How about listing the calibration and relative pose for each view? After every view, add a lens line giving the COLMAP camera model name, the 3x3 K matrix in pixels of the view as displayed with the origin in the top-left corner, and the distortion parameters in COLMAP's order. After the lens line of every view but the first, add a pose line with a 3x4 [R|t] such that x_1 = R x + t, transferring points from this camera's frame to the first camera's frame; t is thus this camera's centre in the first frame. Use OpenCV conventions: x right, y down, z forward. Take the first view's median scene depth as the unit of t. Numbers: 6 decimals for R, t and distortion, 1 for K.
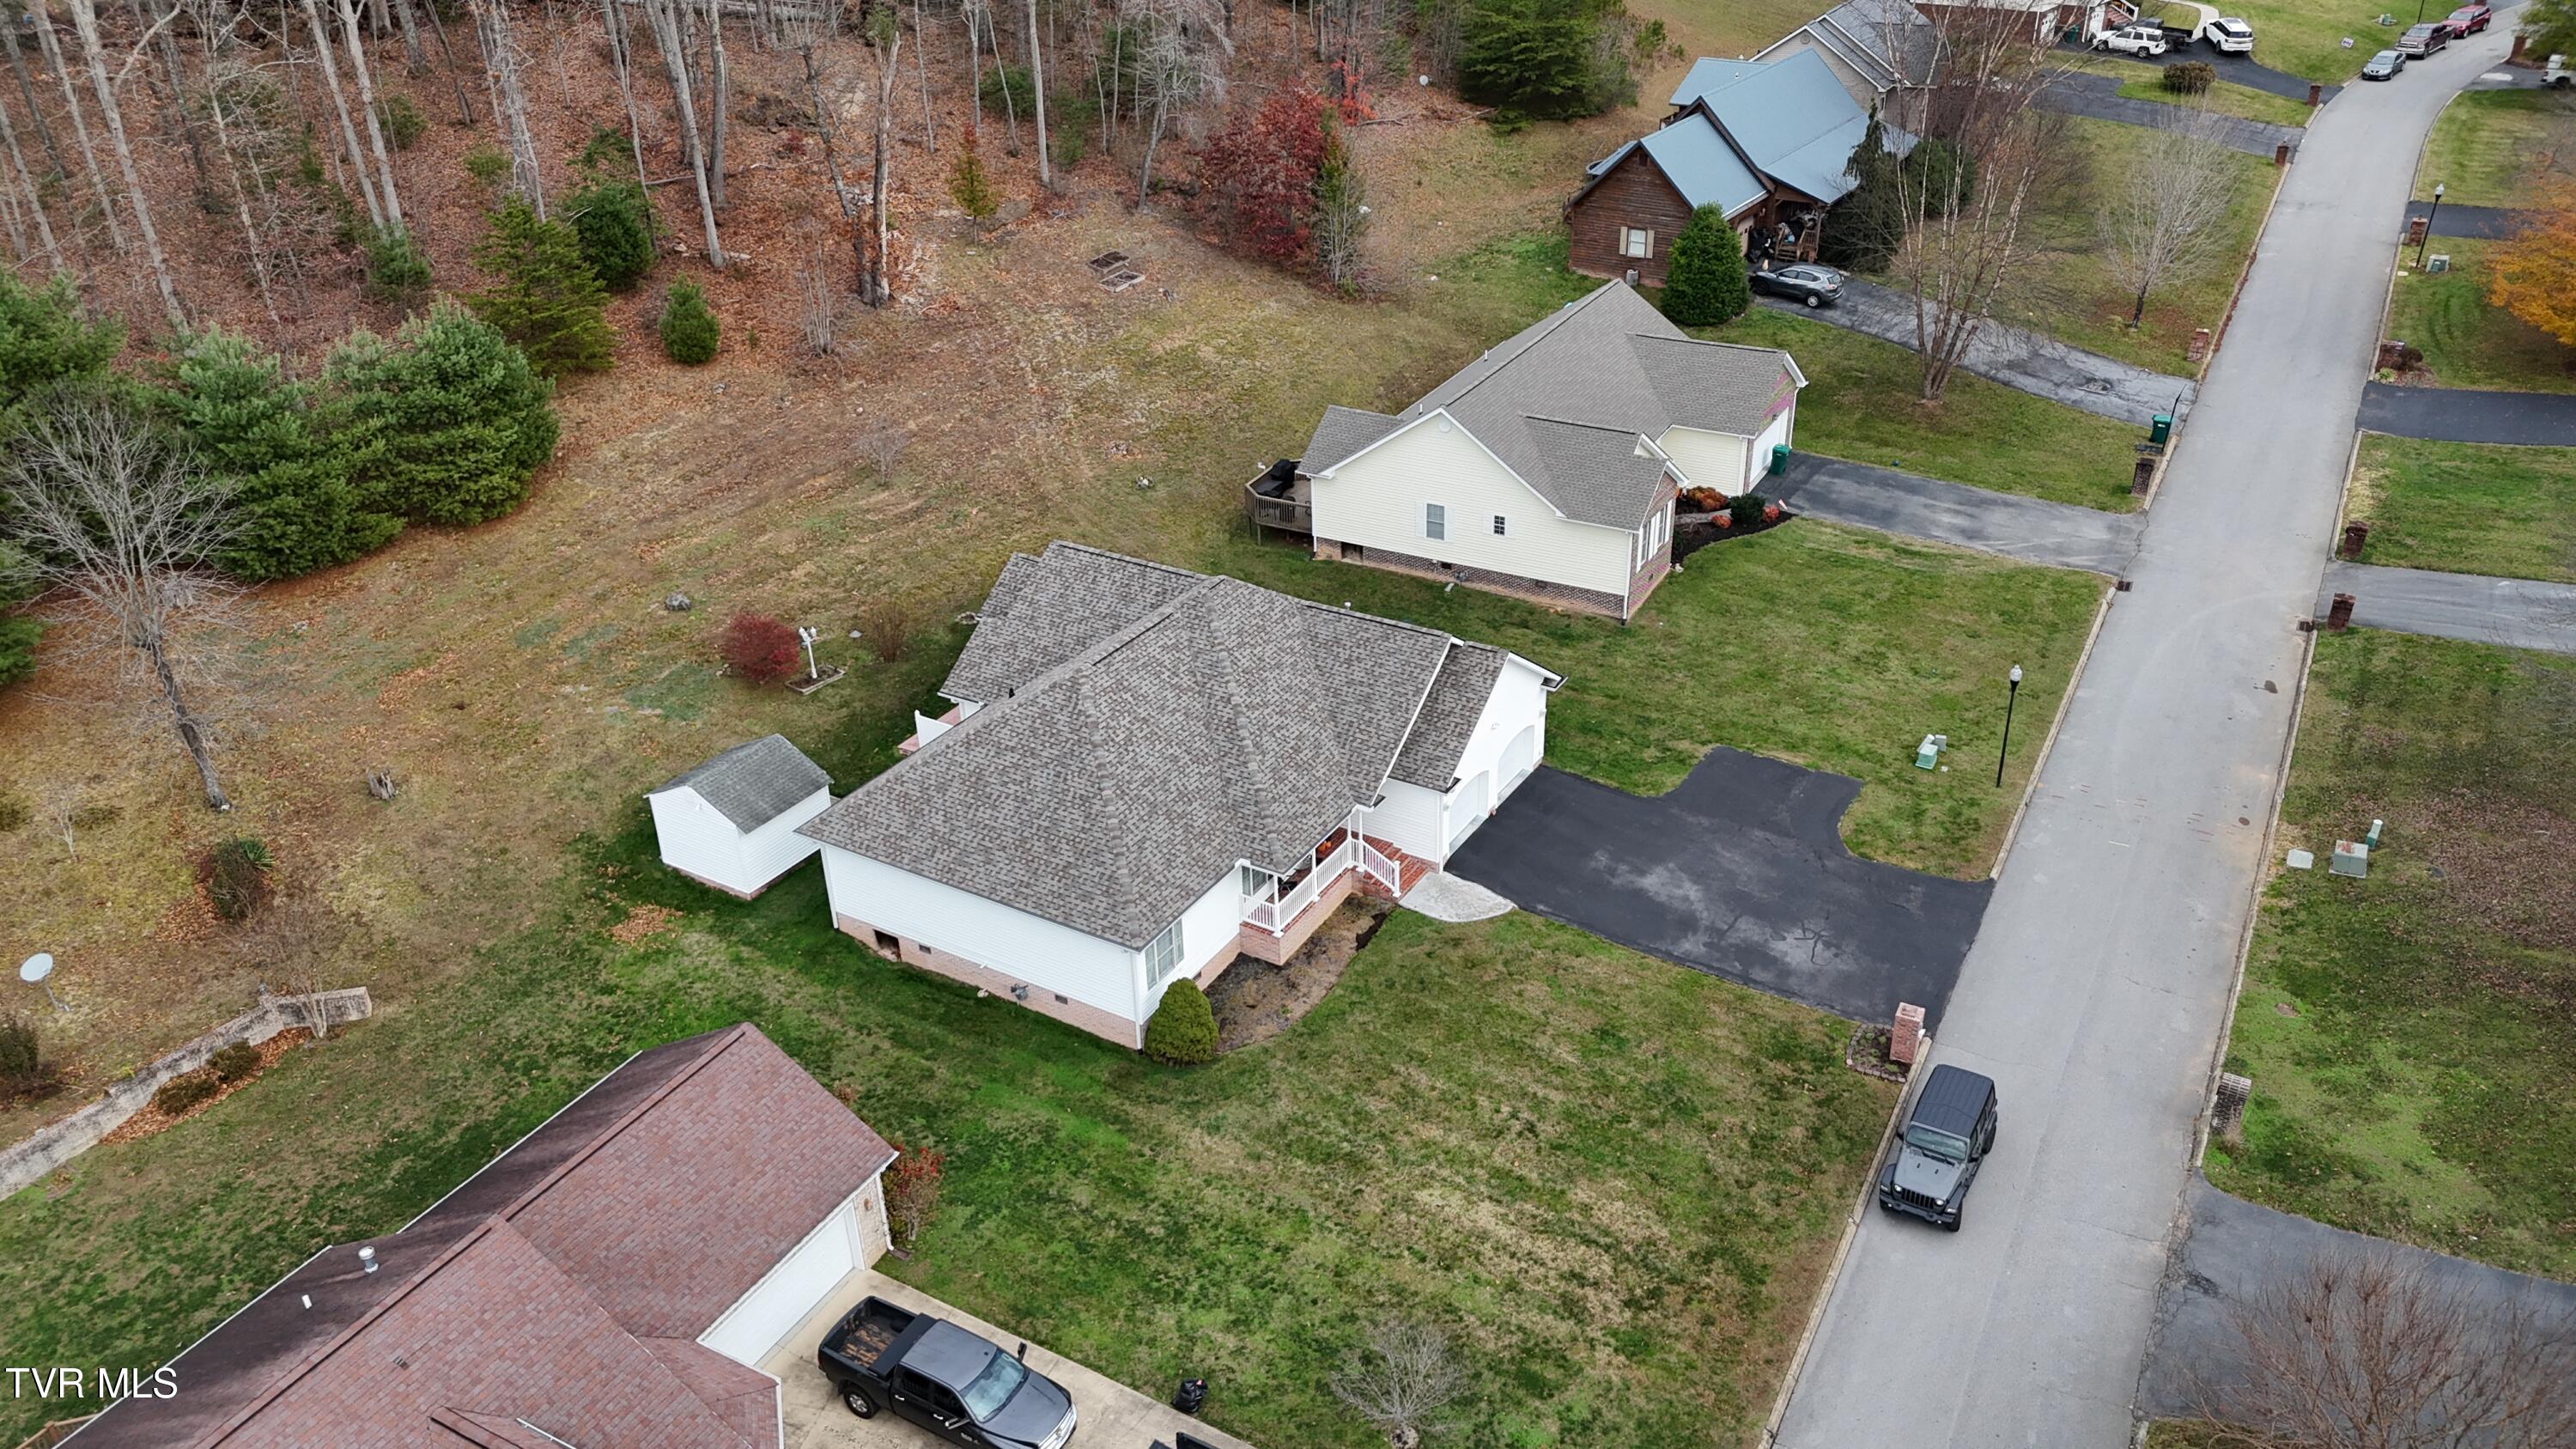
lens RADIAL K [[1893.8, 0, 1301.8], [0, 1893.8, 721.3], [0, 0, 1]] dist [0.071706, -0.069715]
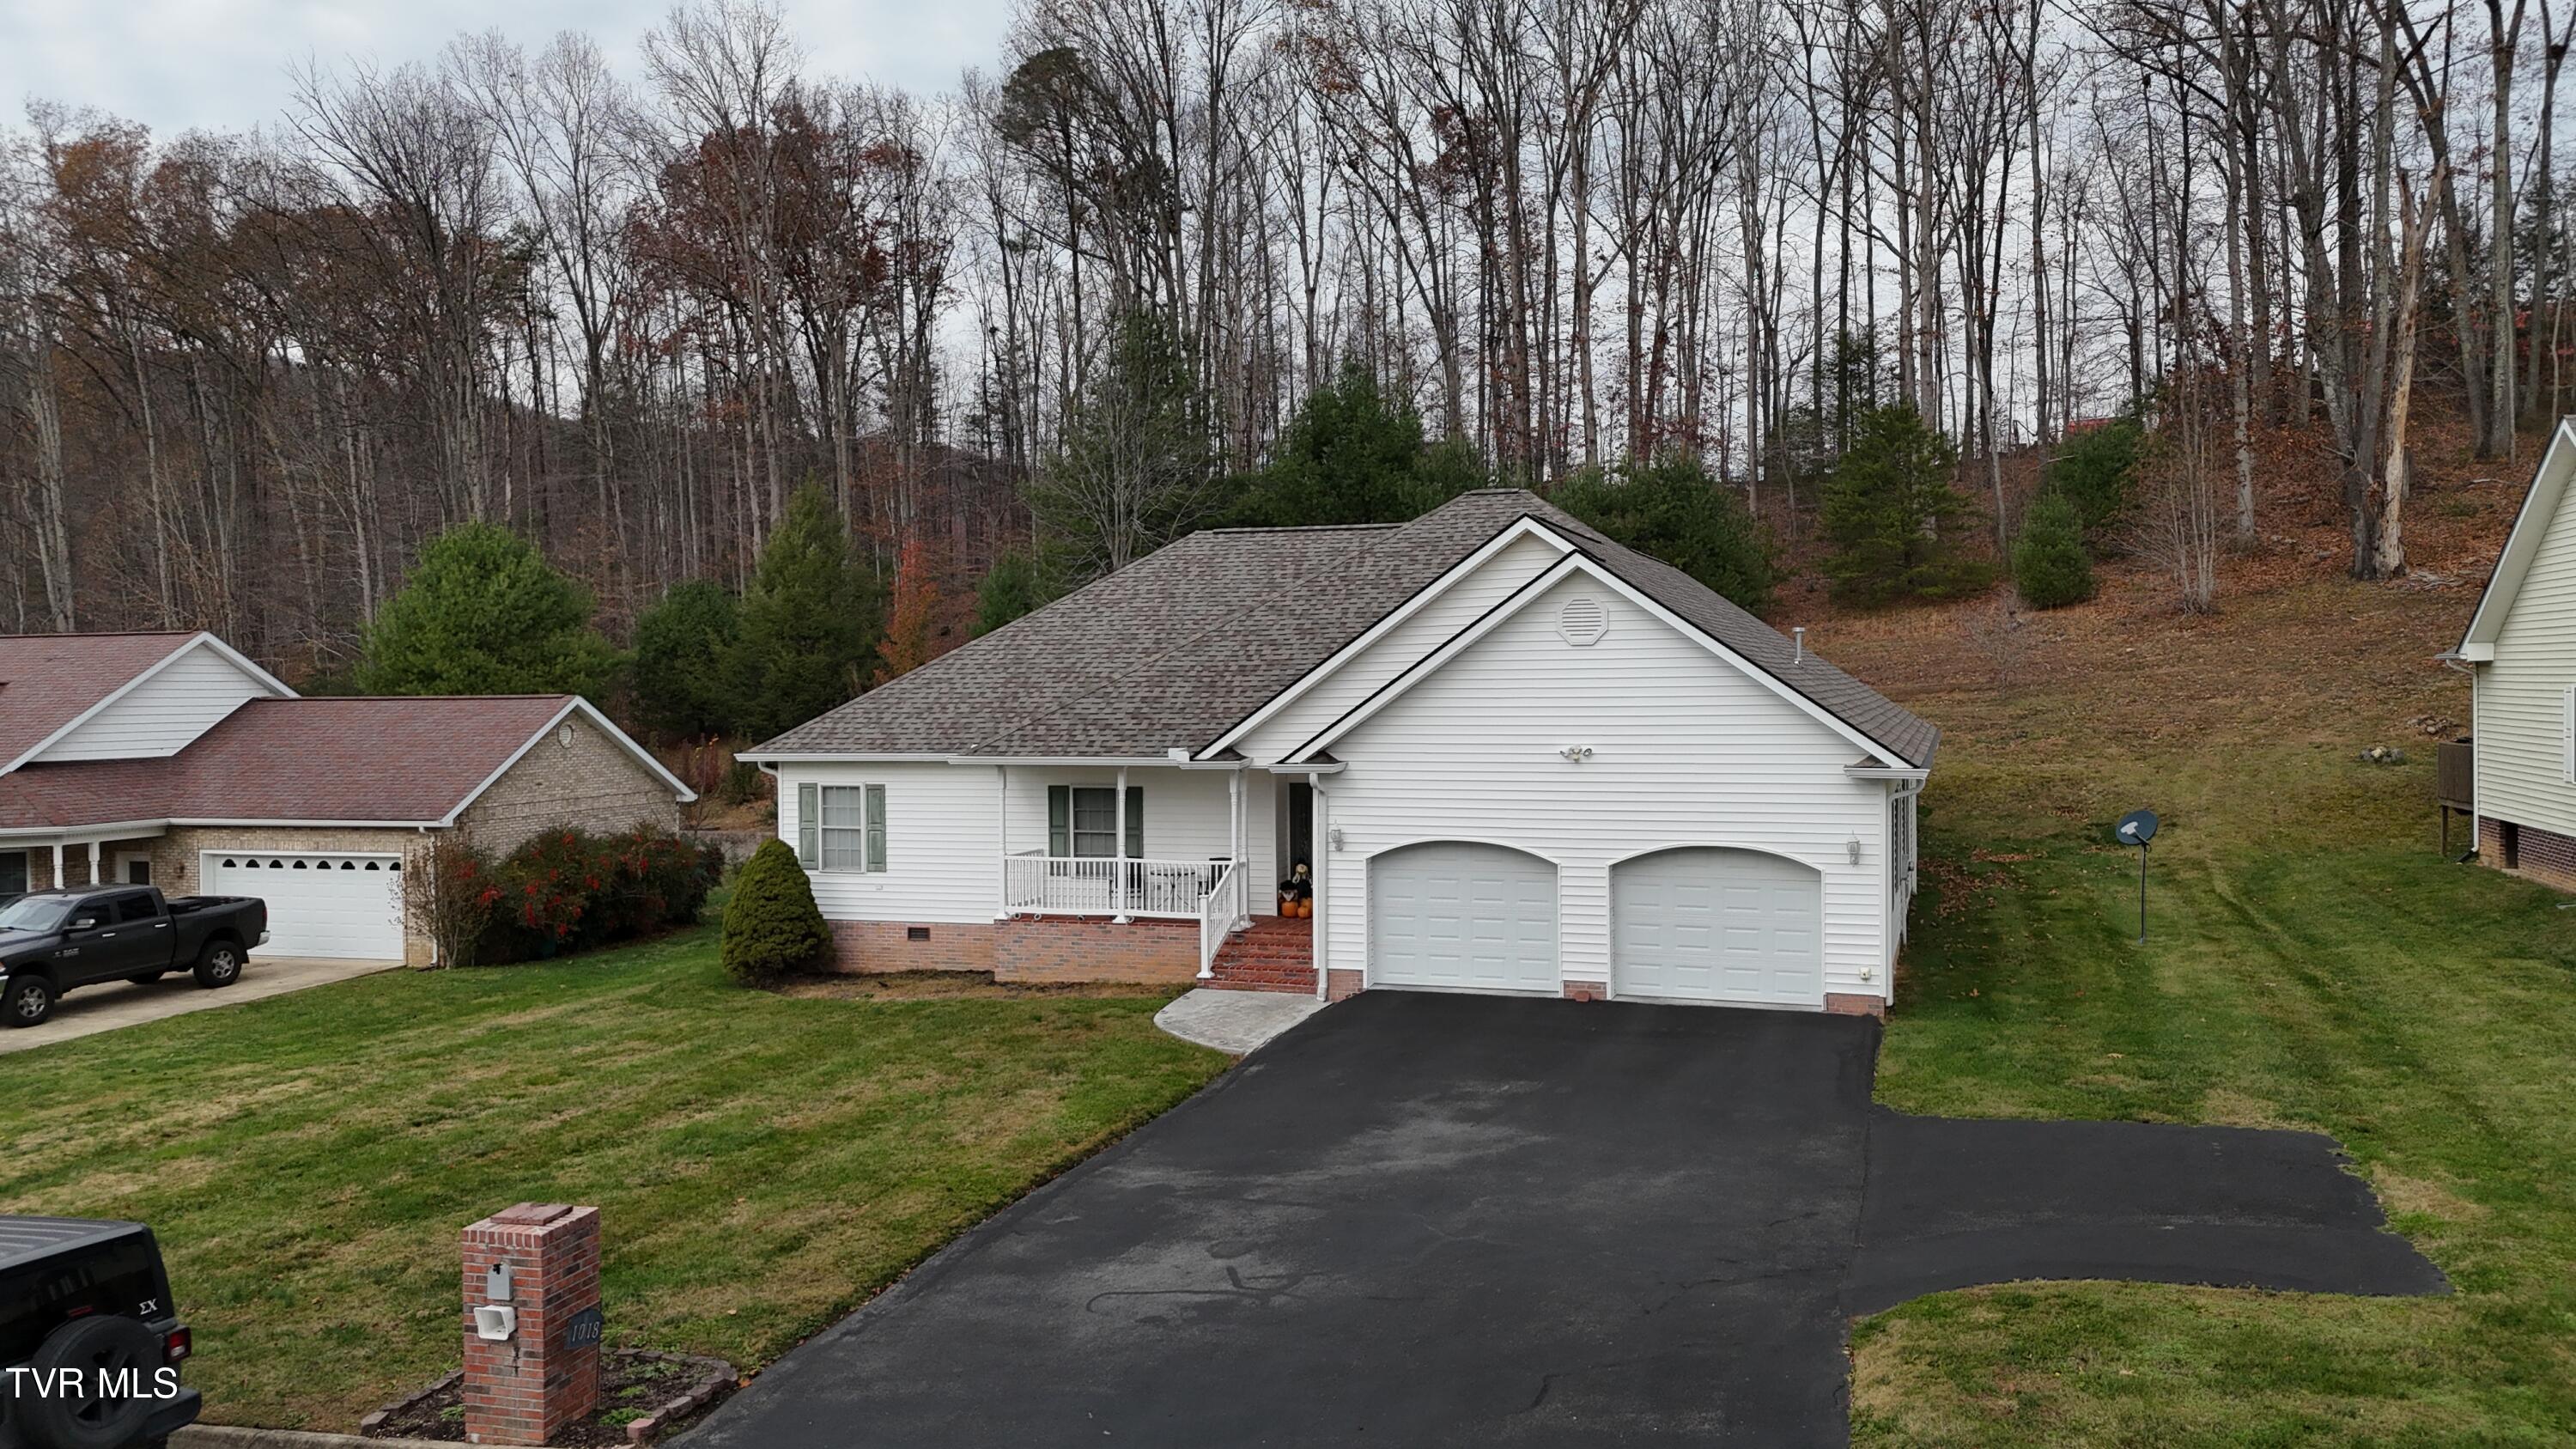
lens RADIAL K [[1893.8, 0, 1295.9], [0, 1893.8, 705.0], [0, 0, 1]] dist [0.071706, -0.069715]
pose [[0.211288, 0.035285, -0.976787, 0.501372], [-0.466980, 0.881558, -0.069168, 0.051192], [0.858654, 0.470754, 0.202740, 0.850524]]
